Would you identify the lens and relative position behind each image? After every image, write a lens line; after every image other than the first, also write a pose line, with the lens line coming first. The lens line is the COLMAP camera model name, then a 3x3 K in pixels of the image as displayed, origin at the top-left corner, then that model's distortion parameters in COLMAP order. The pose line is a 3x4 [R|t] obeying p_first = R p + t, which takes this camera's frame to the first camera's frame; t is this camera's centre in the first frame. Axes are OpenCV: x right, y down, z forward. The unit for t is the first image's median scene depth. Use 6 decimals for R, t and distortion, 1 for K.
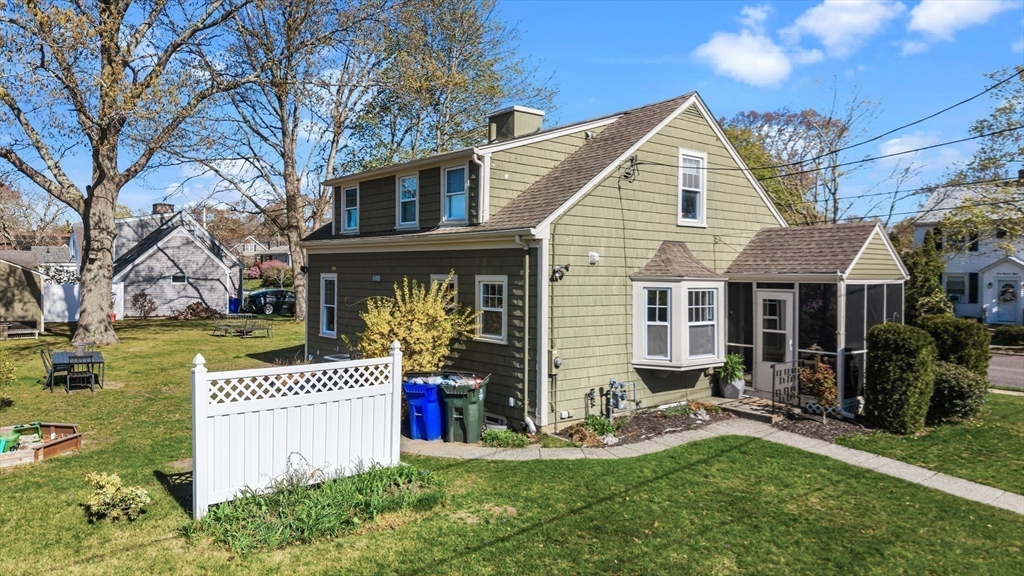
lens RADIAL K [[688.5, 0, 515.3], [0, 688.5, 271.8], [0, 0, 1]] dist [0.048306, -0.001122]
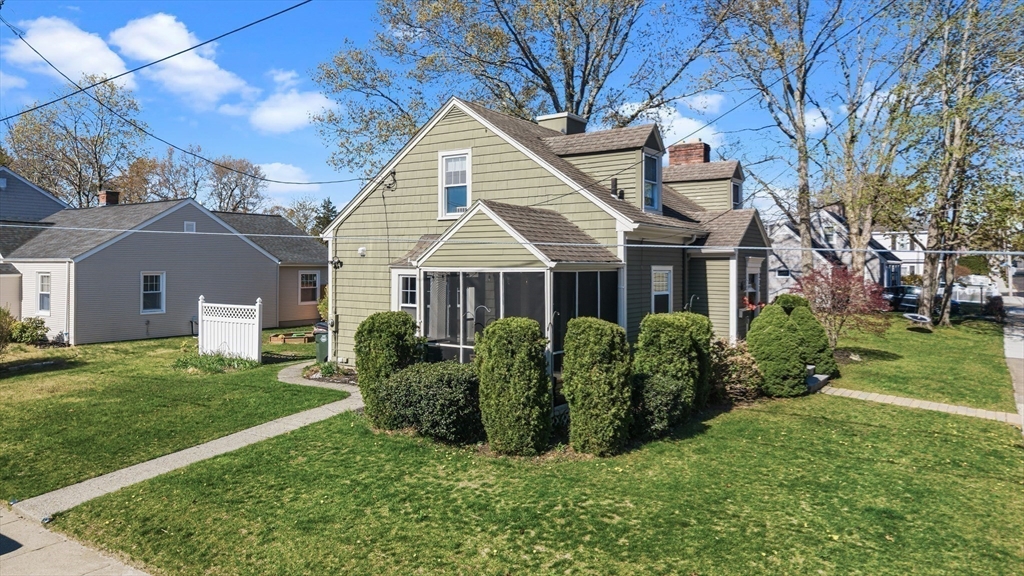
lens RADIAL K [[688.5, 0, 515.3], [0, 688.5, 271.8], [0, 0, 1]] dist [0.048306, -0.001122]
pose [[0.294799, 0.004459, -0.955549, 1.344719], [0.001735, 0.999985, 0.005201, 0.011873], [0.955558, -0.003191, 0.294787, 0.783664]]
